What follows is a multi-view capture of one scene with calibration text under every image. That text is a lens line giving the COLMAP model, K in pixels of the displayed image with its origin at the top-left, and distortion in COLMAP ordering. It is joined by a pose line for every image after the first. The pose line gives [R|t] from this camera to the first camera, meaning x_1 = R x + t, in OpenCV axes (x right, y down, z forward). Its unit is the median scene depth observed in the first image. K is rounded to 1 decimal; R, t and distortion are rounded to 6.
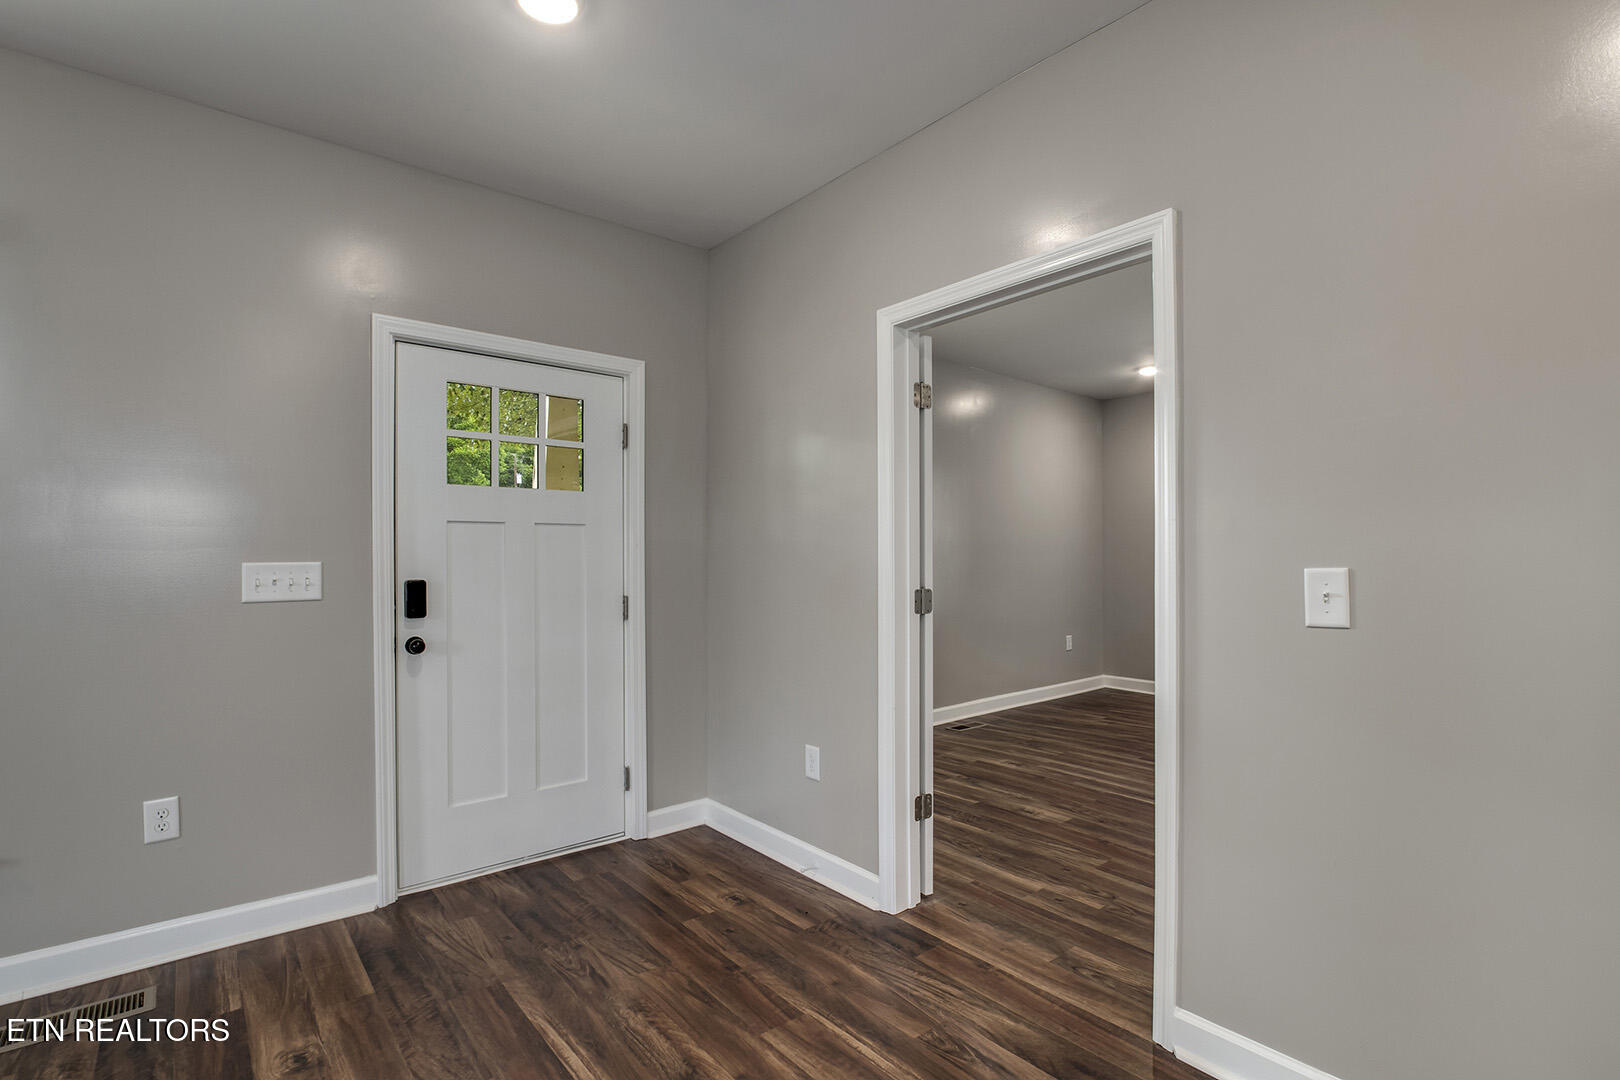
lens RADIAL K [[754.7, 0, 812.0], [0, 754.7, 555.1], [0, 0, 1]] dist [-0.027930, 0.005361]
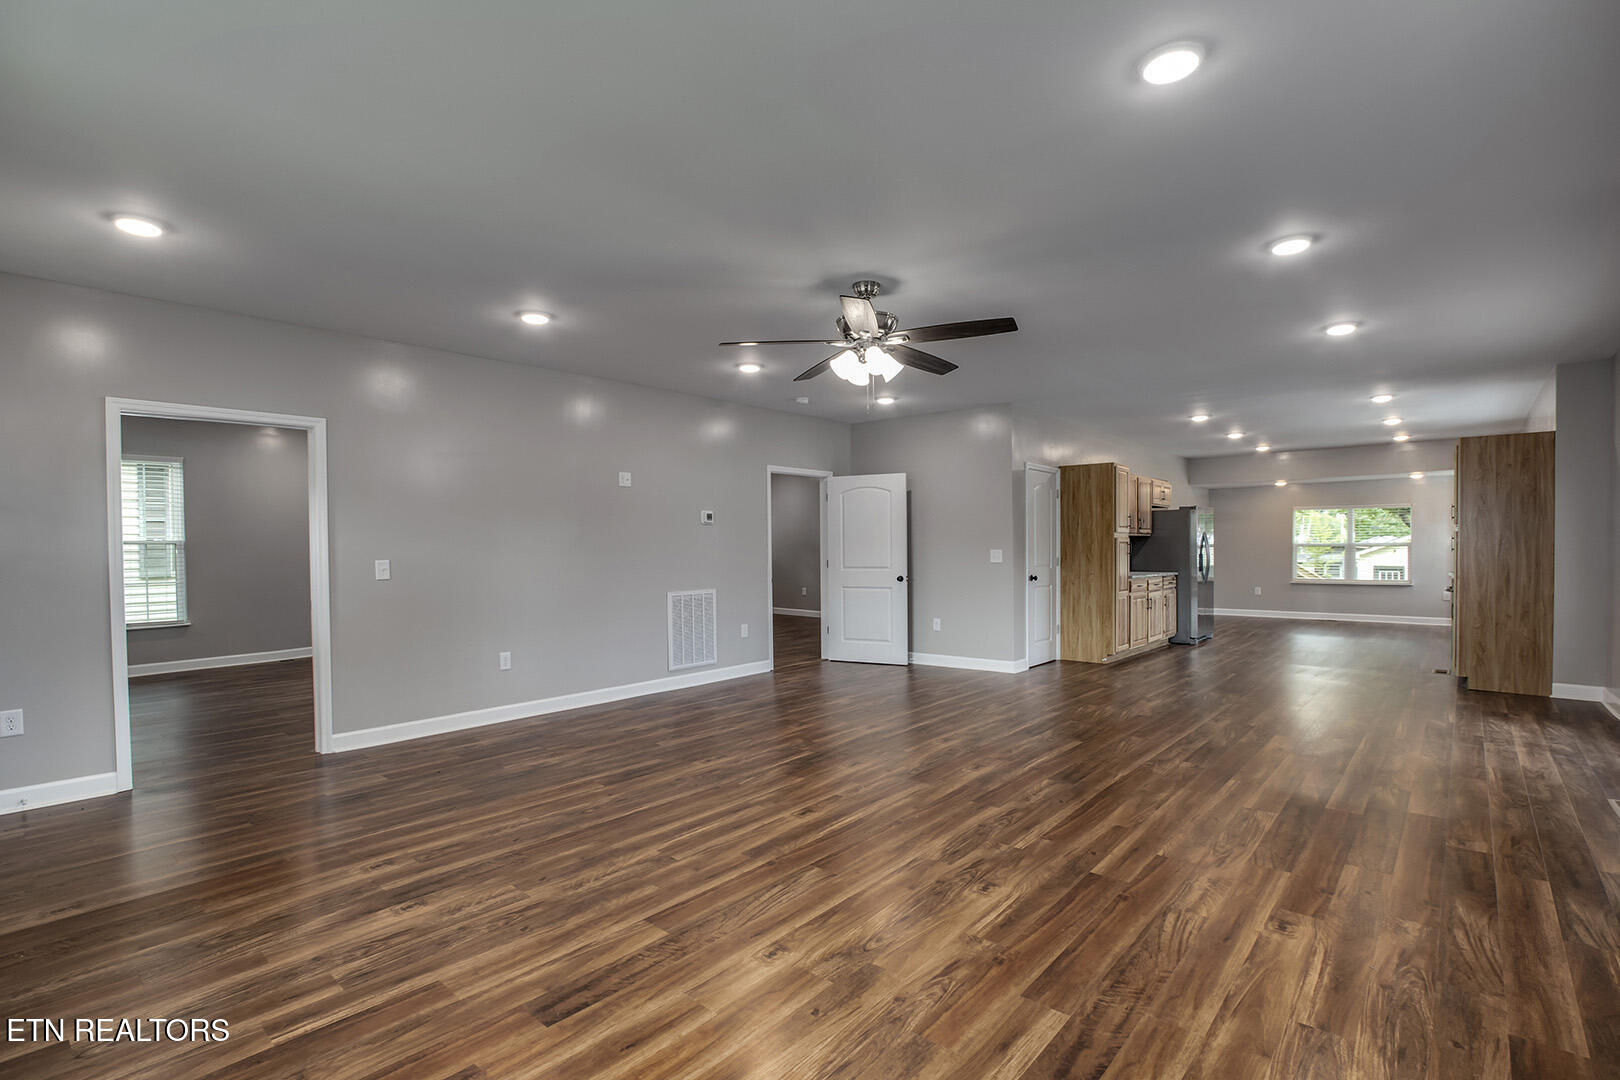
lens RADIAL K [[754.7, 0, 812.0], [0, 754.7, 555.1], [0, 0, 1]] dist [-0.027930, 0.005361]
pose [[-0.150680, -0.005410, 0.988568, -1.534418], [0.007239, 0.999952, 0.006576, -0.009209], [-0.988556, 0.008147, -0.150634, -0.165007]]
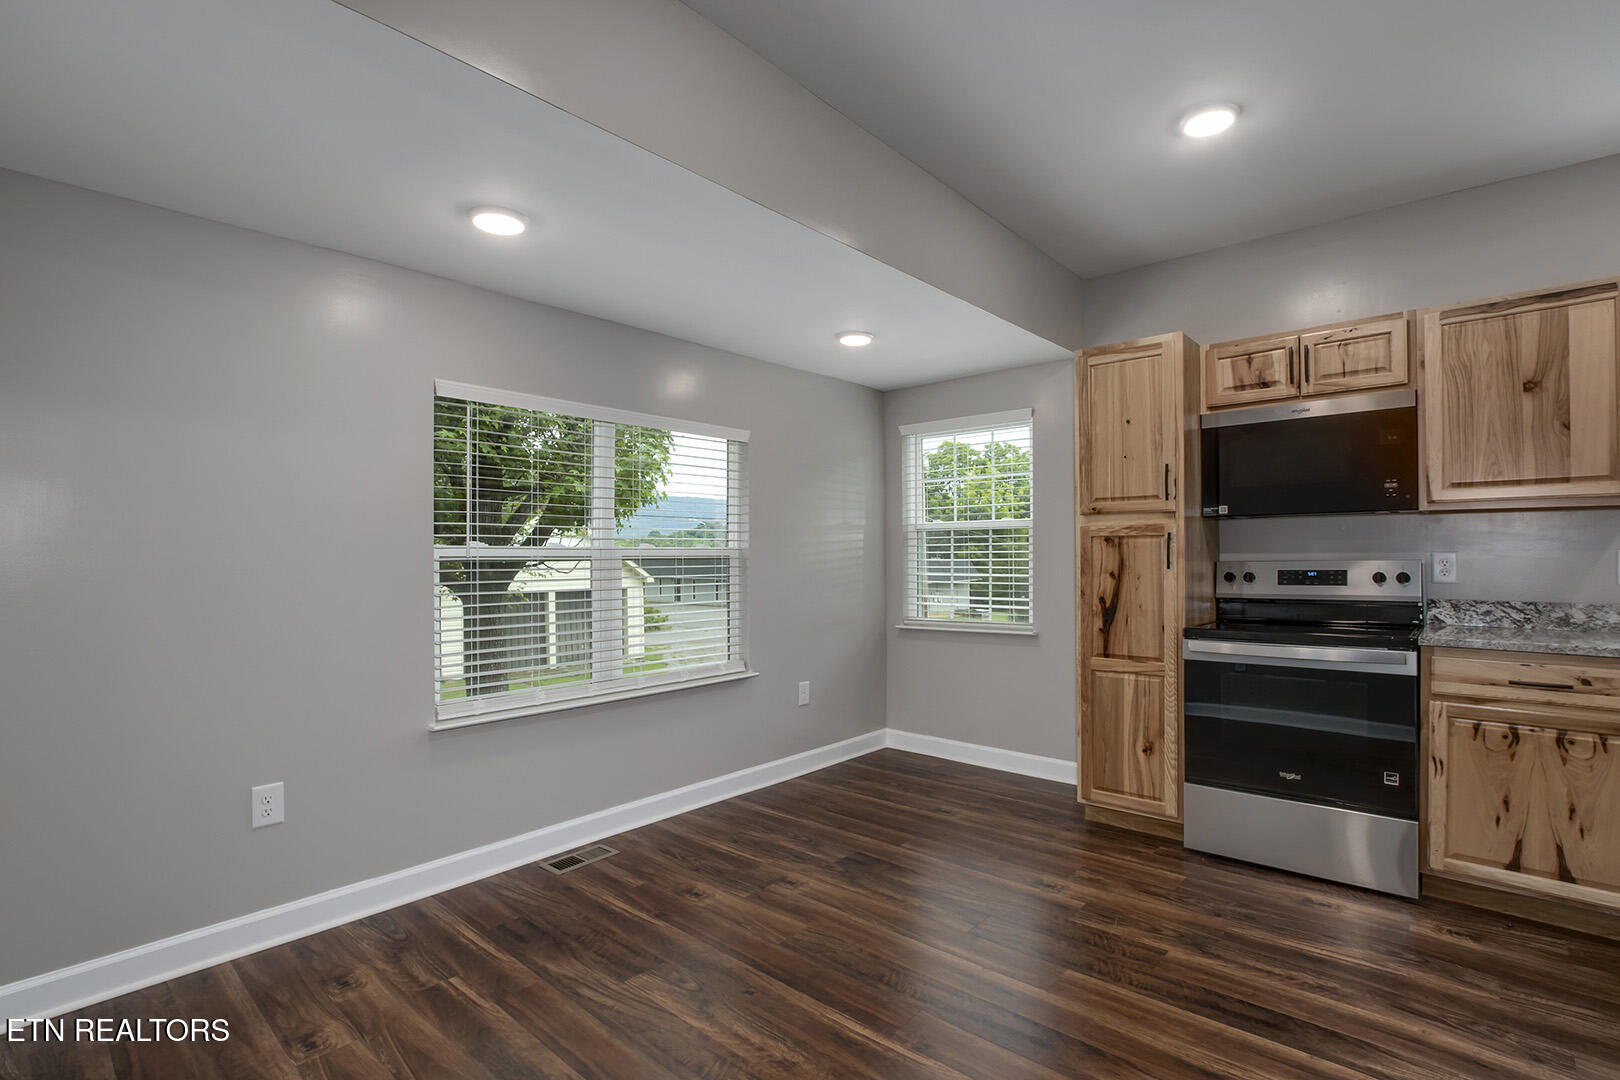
lens RADIAL K [[759.0, 0, 811.8], [0, 759.0, 552.7], [0, 0, 1]] dist [-0.022377, 0.000373]
pose [[-0.989228, 0.007181, -0.146206, 2.171867], [0.007690, 0.999966, -0.002921, -0.014583], [0.146180, -0.004014, -0.989250, -2.681381]]
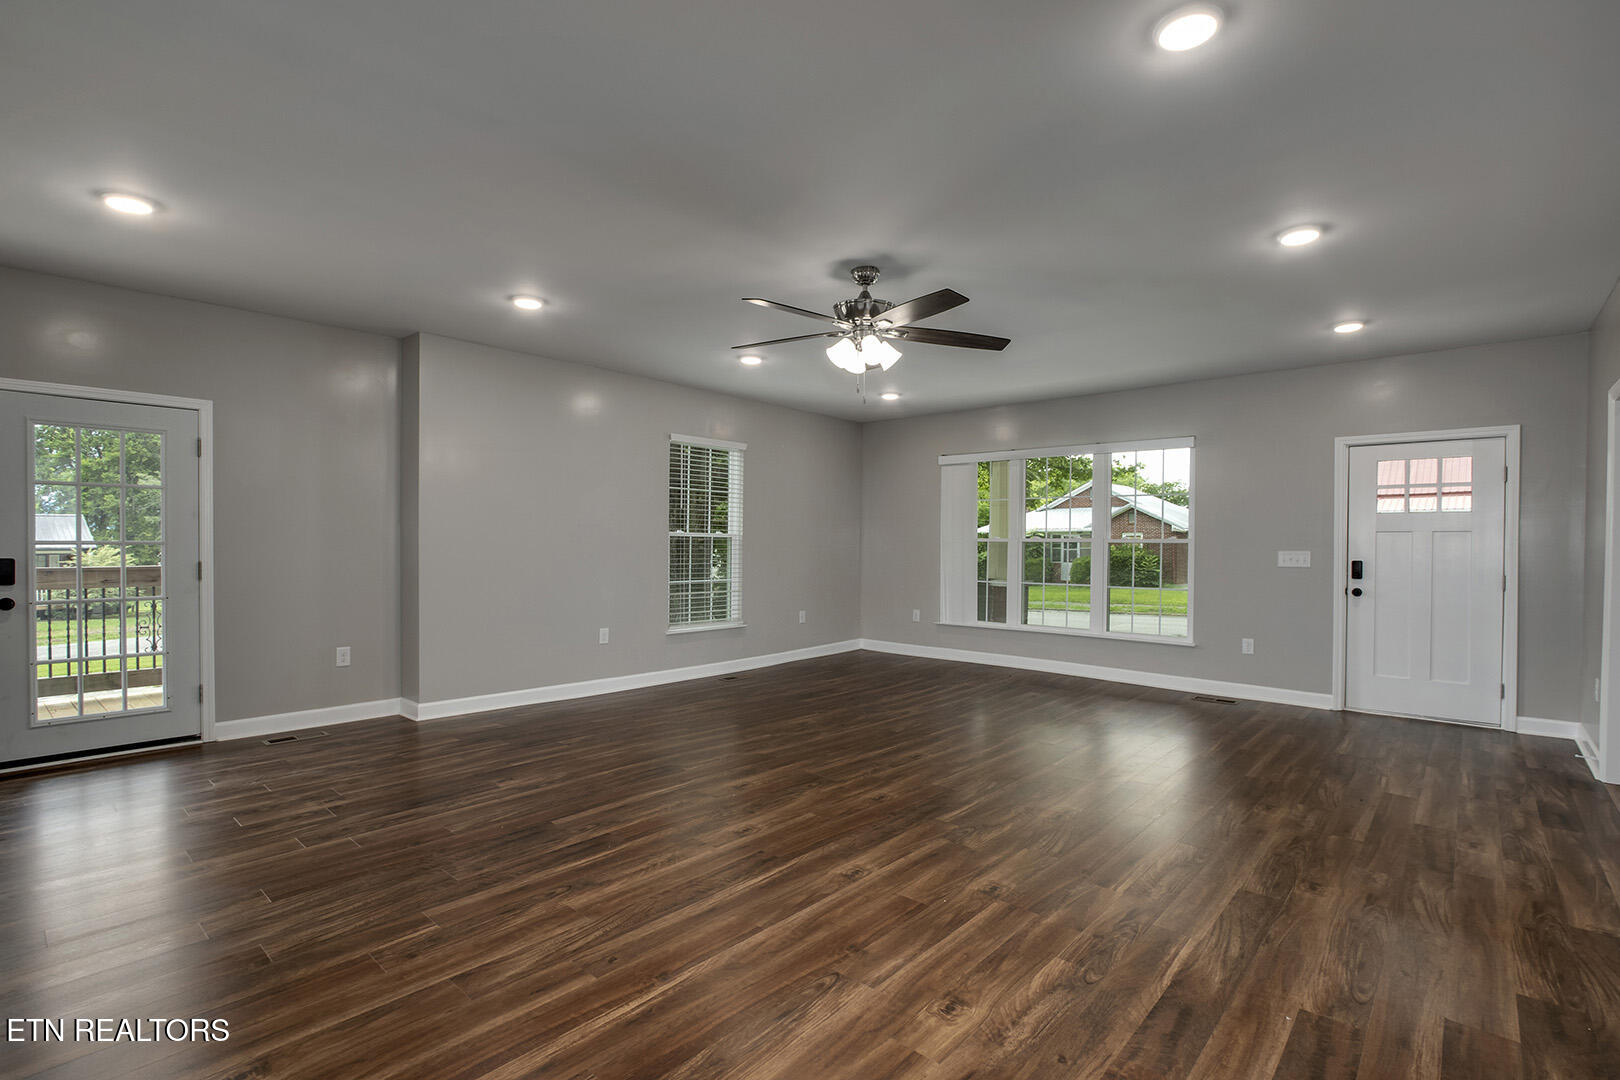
lens RADIAL K [[754.7, 0, 812.0], [0, 754.7, 555.1], [0, 0, 1]] dist [-0.027930, 0.005361]
pose [[0.143806, 0.016980, -0.989460, 1.294623], [-0.004309, 0.999854, 0.016532, -0.010069], [0.989597, 0.001886, 0.143858, -0.792483]]
